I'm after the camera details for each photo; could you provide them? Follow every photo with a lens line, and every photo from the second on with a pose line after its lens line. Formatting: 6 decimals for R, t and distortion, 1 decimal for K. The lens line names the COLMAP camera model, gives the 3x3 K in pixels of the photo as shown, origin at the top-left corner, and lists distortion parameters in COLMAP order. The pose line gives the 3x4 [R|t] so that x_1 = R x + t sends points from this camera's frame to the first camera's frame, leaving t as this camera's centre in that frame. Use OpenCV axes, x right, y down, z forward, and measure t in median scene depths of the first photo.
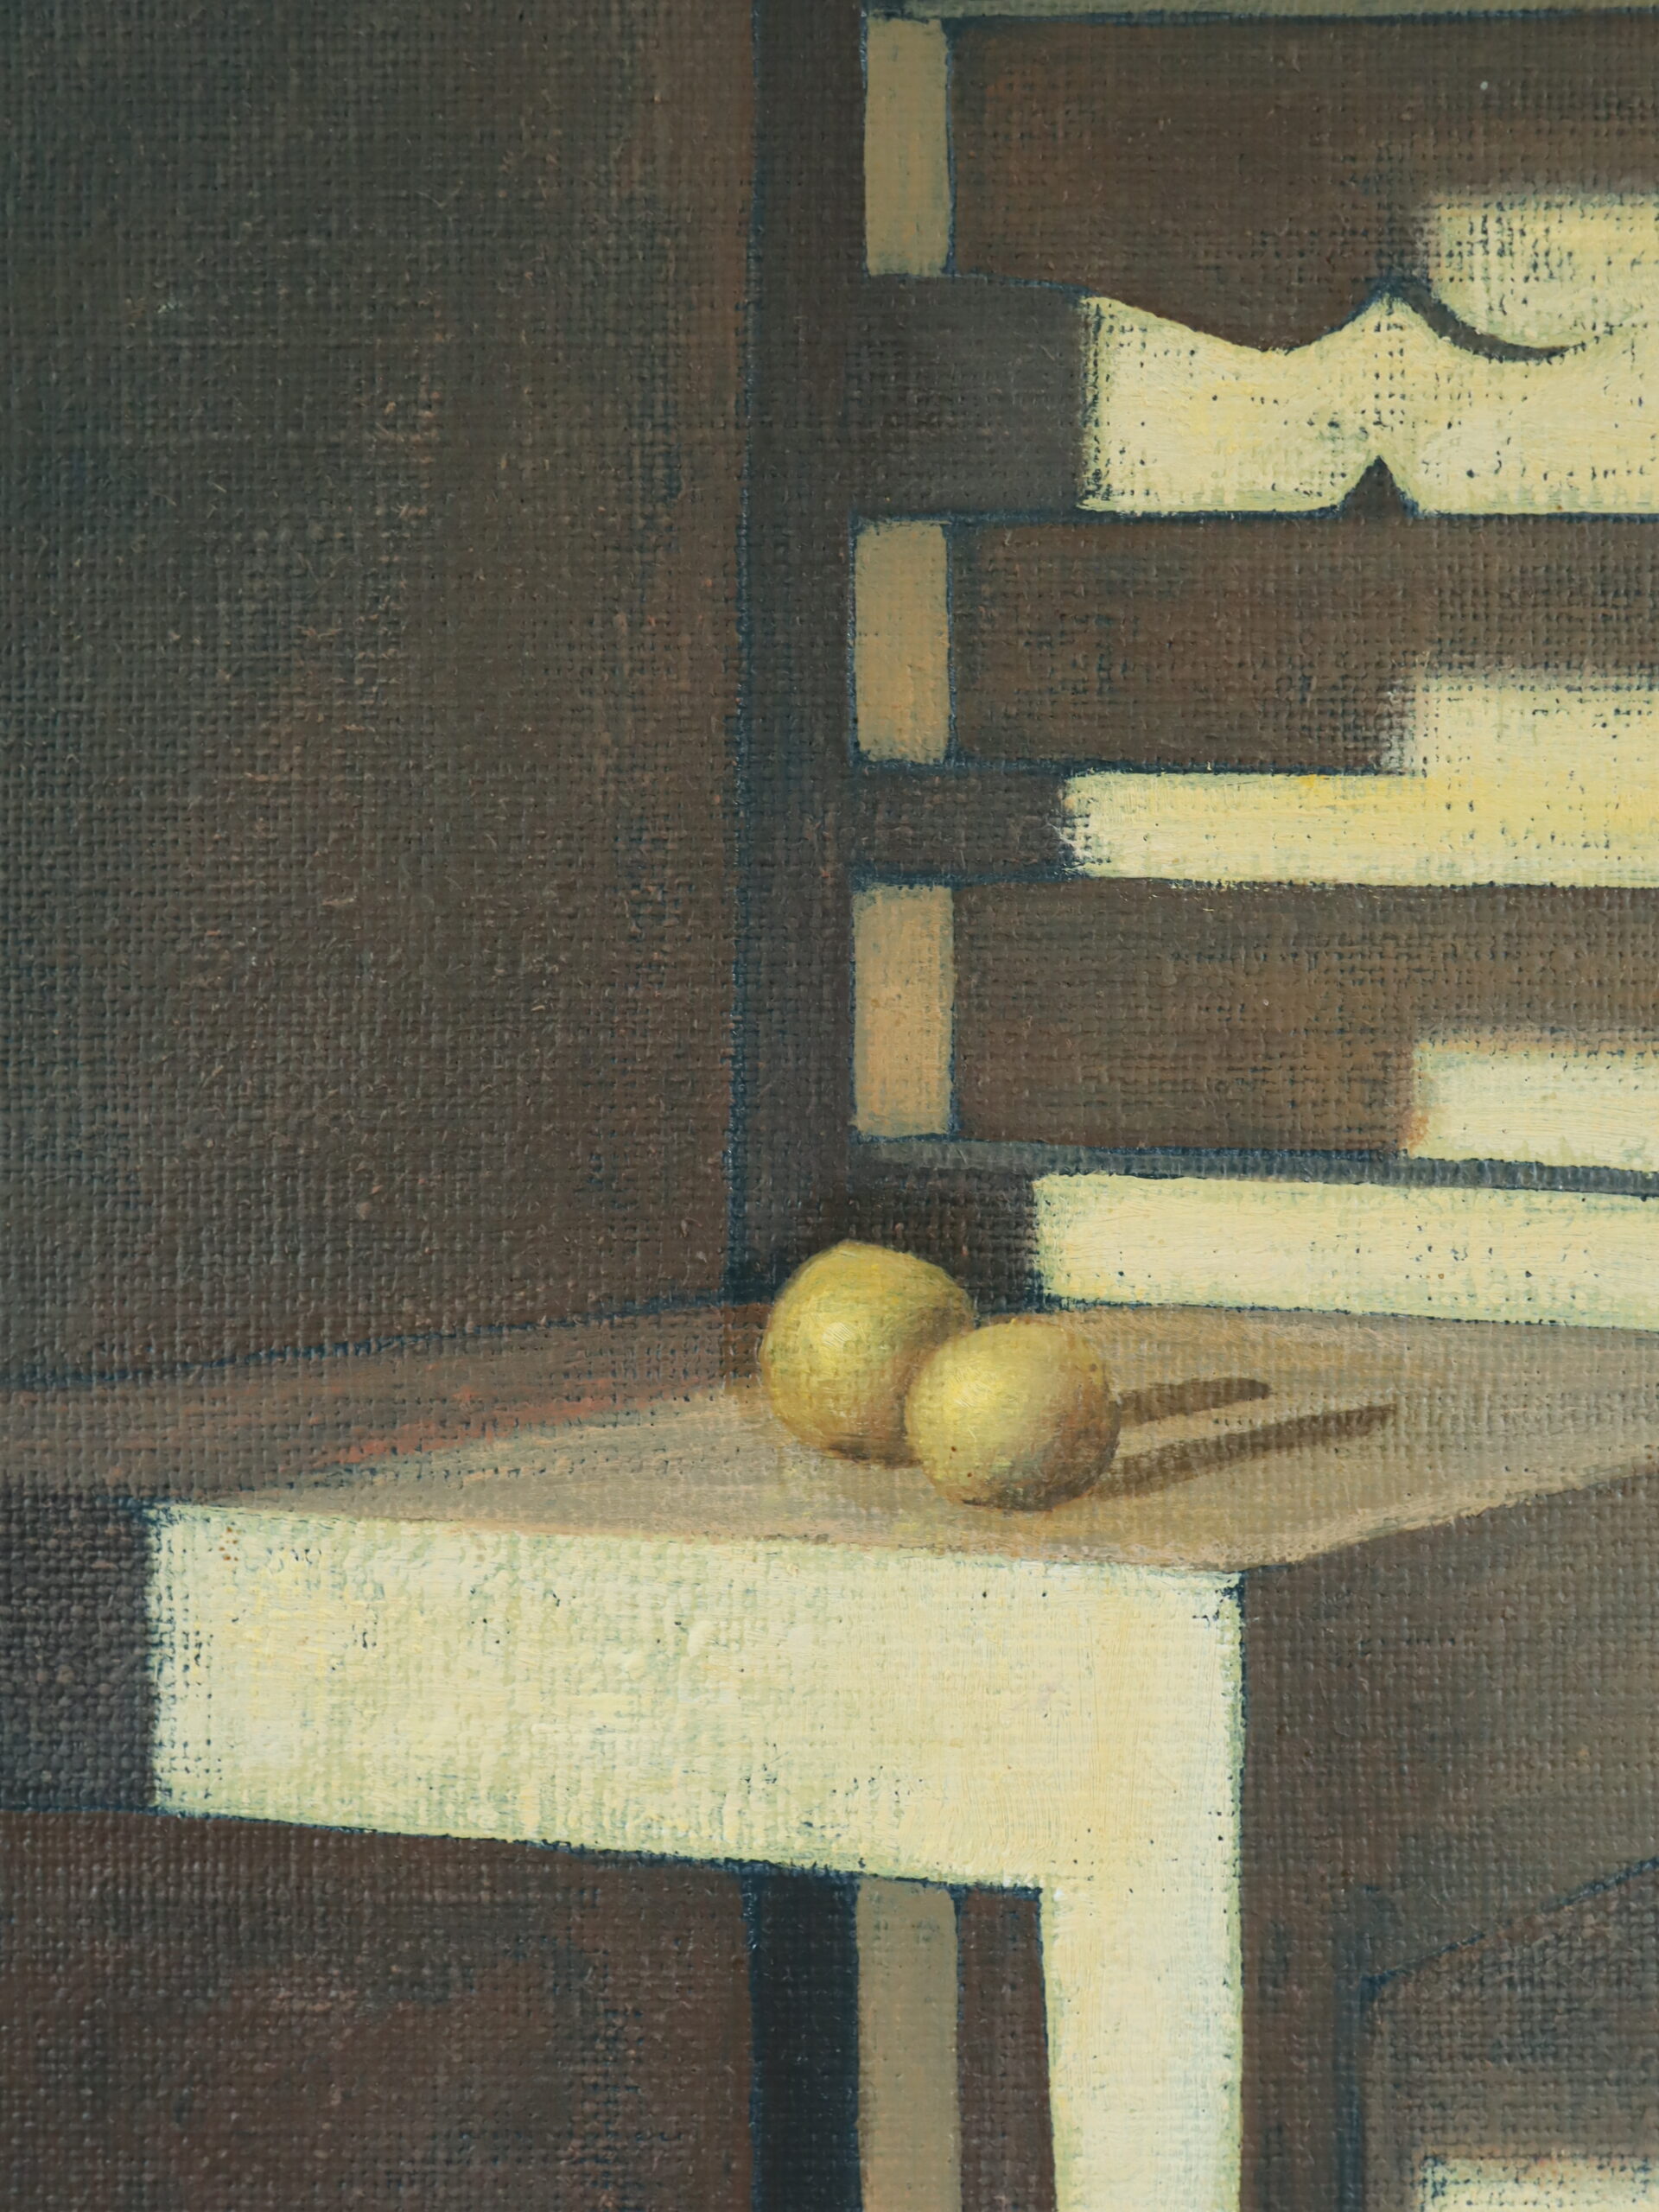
lens RADIAL K [[1601.1, 0, 821.0], [0, 1601.1, 1095.0], [0, 0, 1]] dist [0.005210, -0.003747]
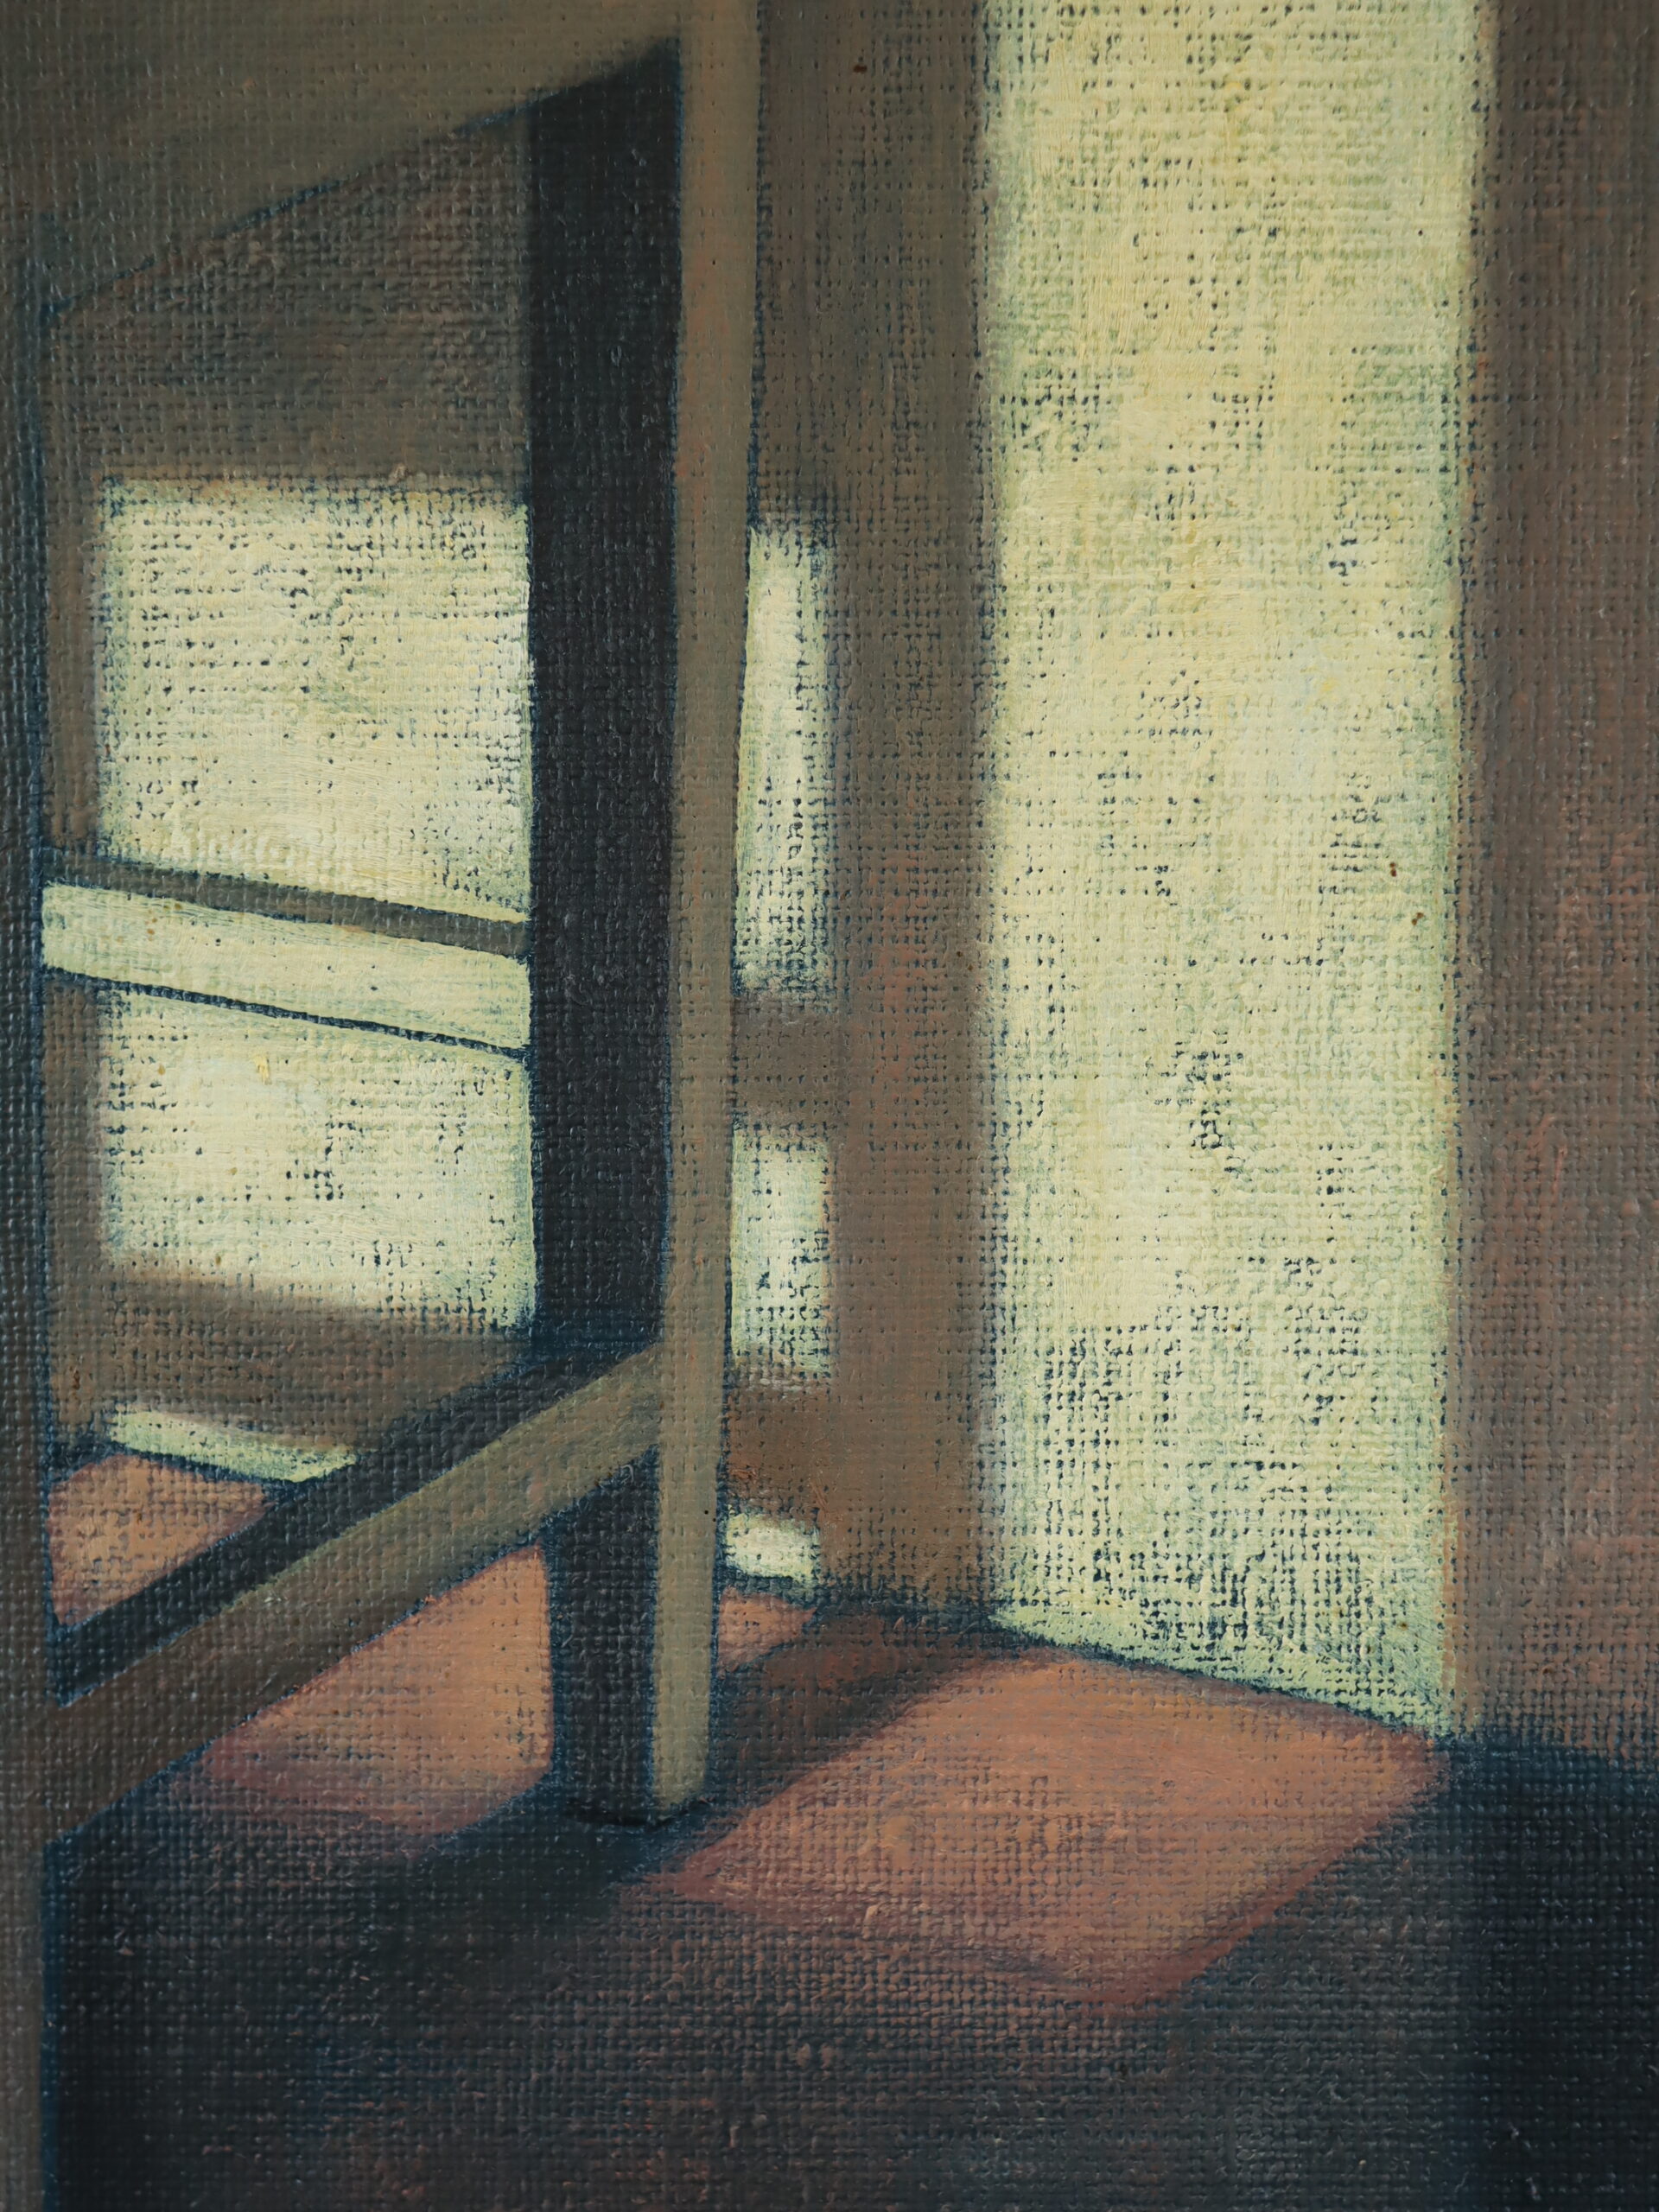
lens RADIAL K [[1601.1, 0, 826.9], [0, 1601.1, 1102.3], [0, 0, 1]] dist [0.005210, -0.003747]
pose [[0.999994, -0.002963, 0.001841, 0.844495], [0.002900, 0.999441, 0.033304, 1.032334], [-0.001939, -0.033299, 0.999444, -0.070384]]
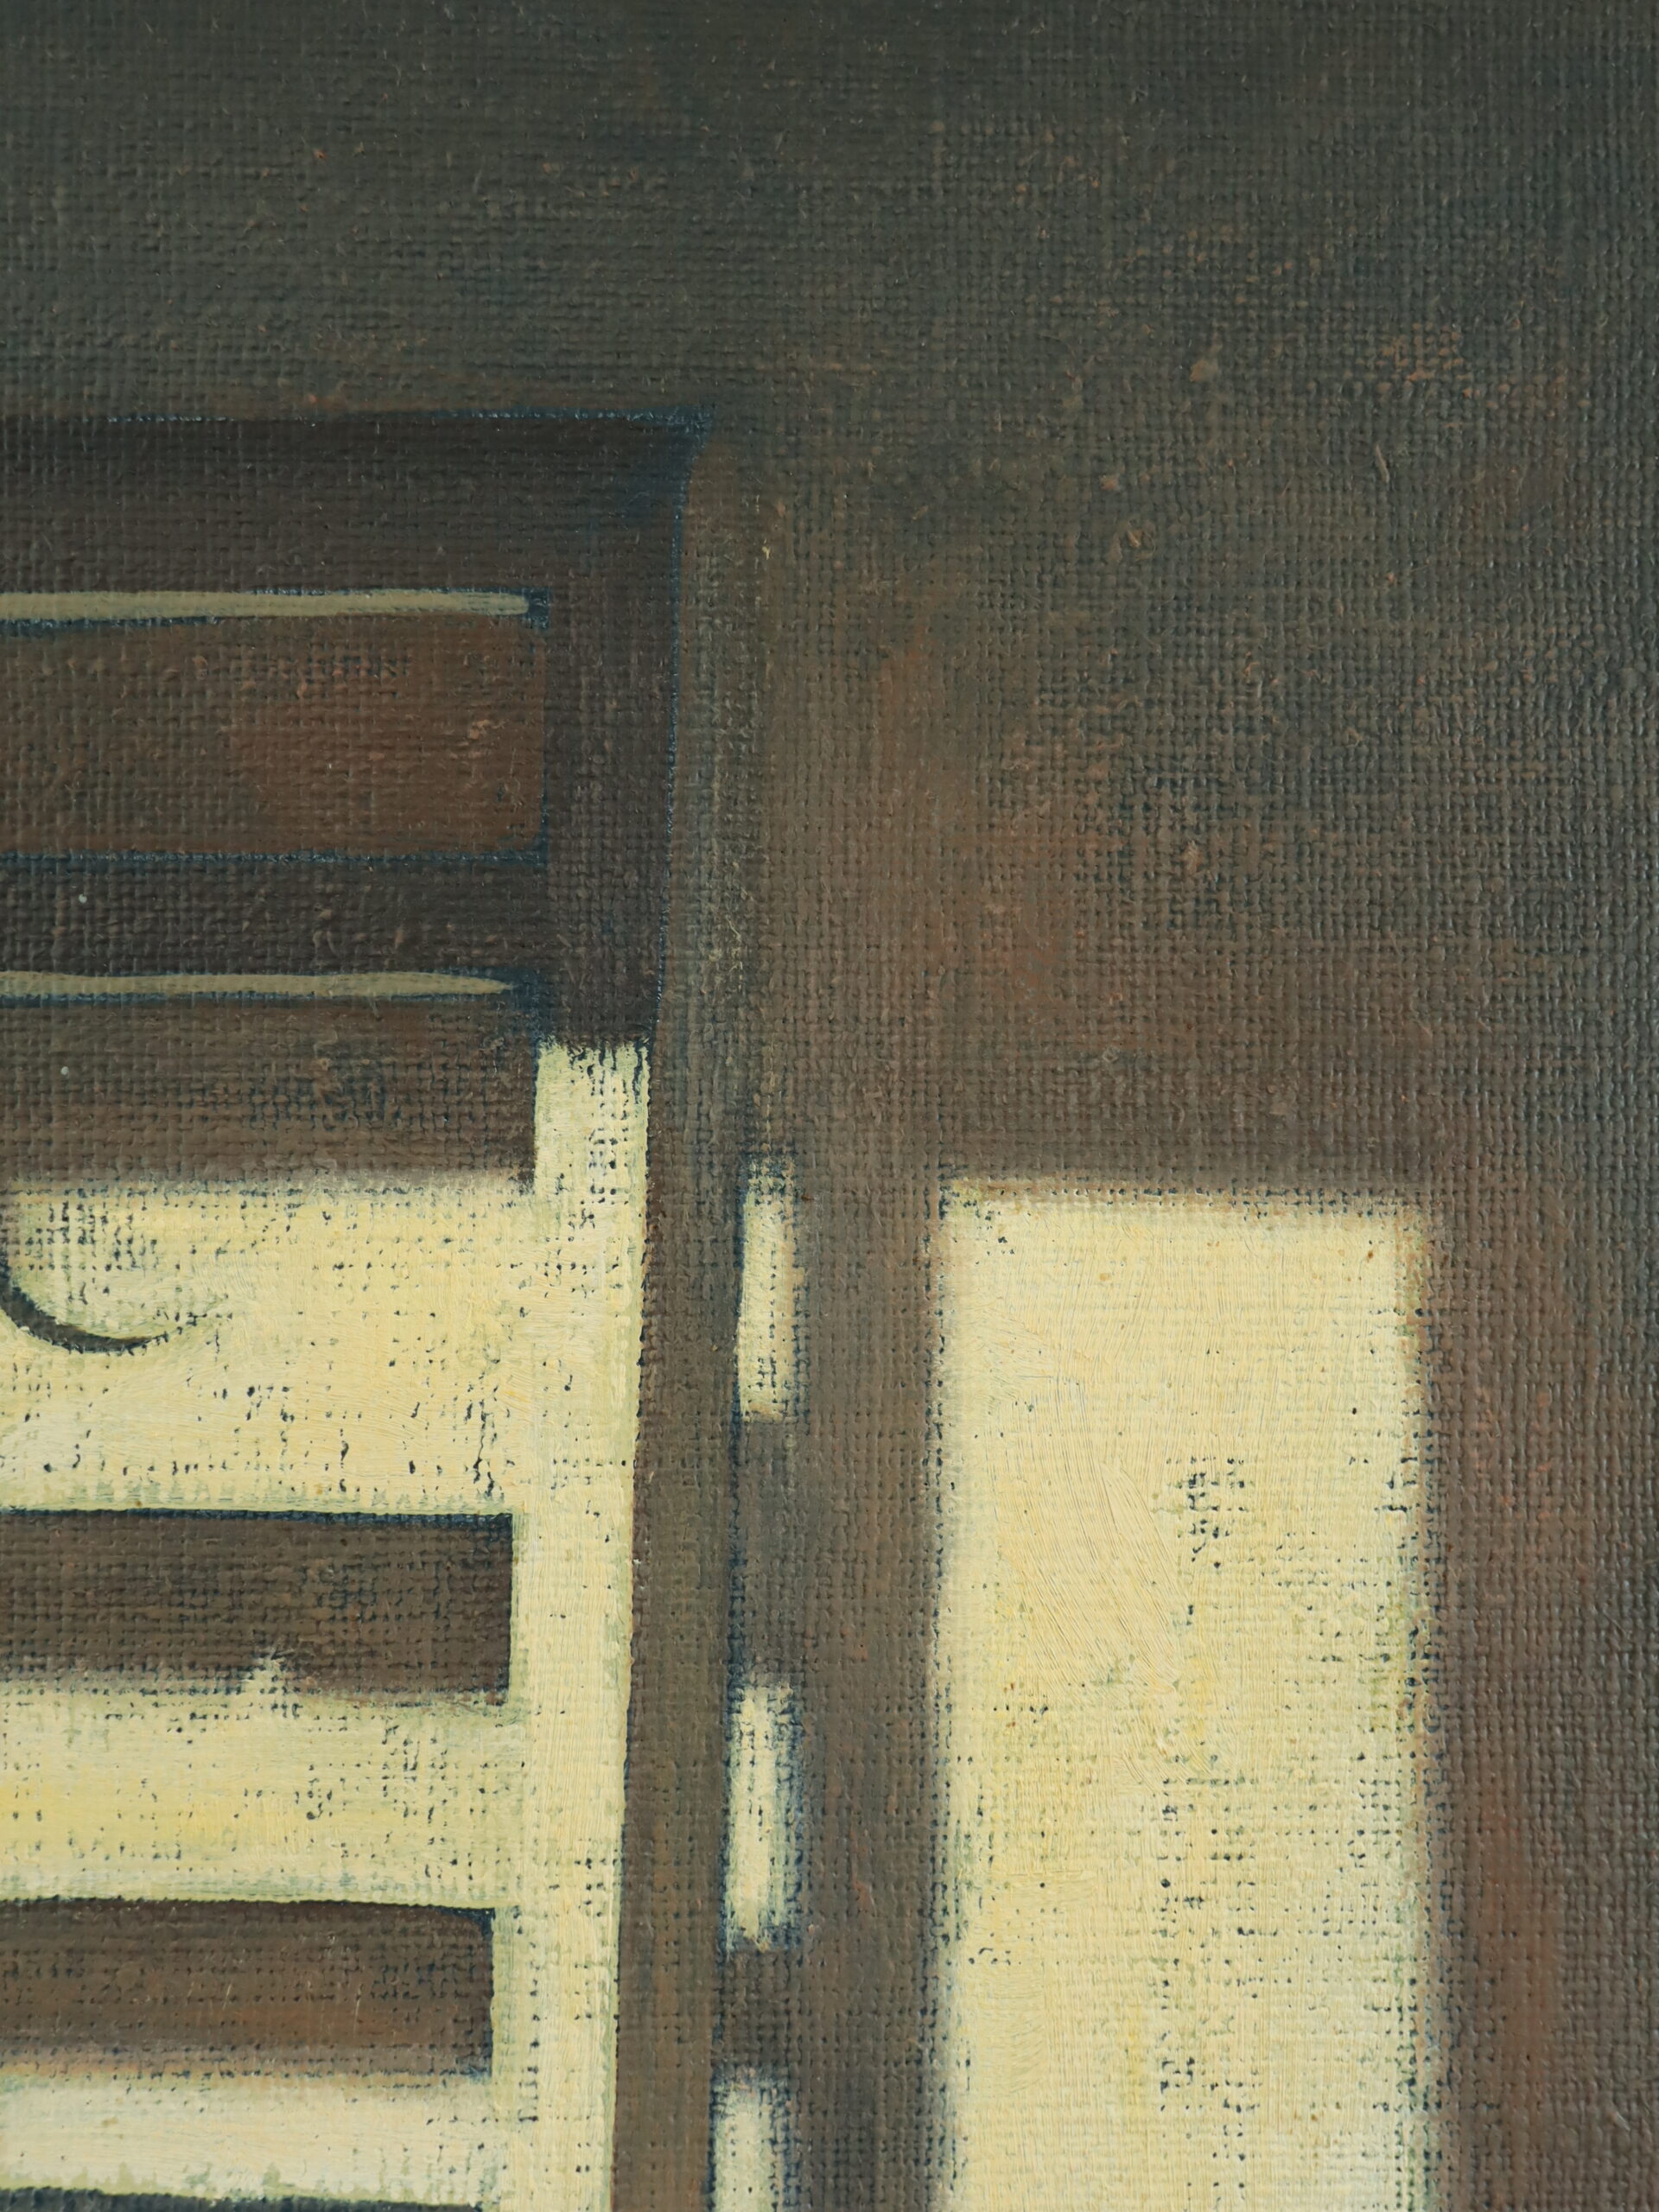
lens RADIAL K [[1601.1, 0, 838.1], [0, 1601.1, 1125.2], [0, 0, 1]] dist [0.005210, -0.003747]
pose [[0.999754, 0.004629, 0.021683, 0.867236], [-0.004344, 0.999904, -0.013174, -0.587545], [-0.021742, 0.013077, 0.999678, 0.013977]]
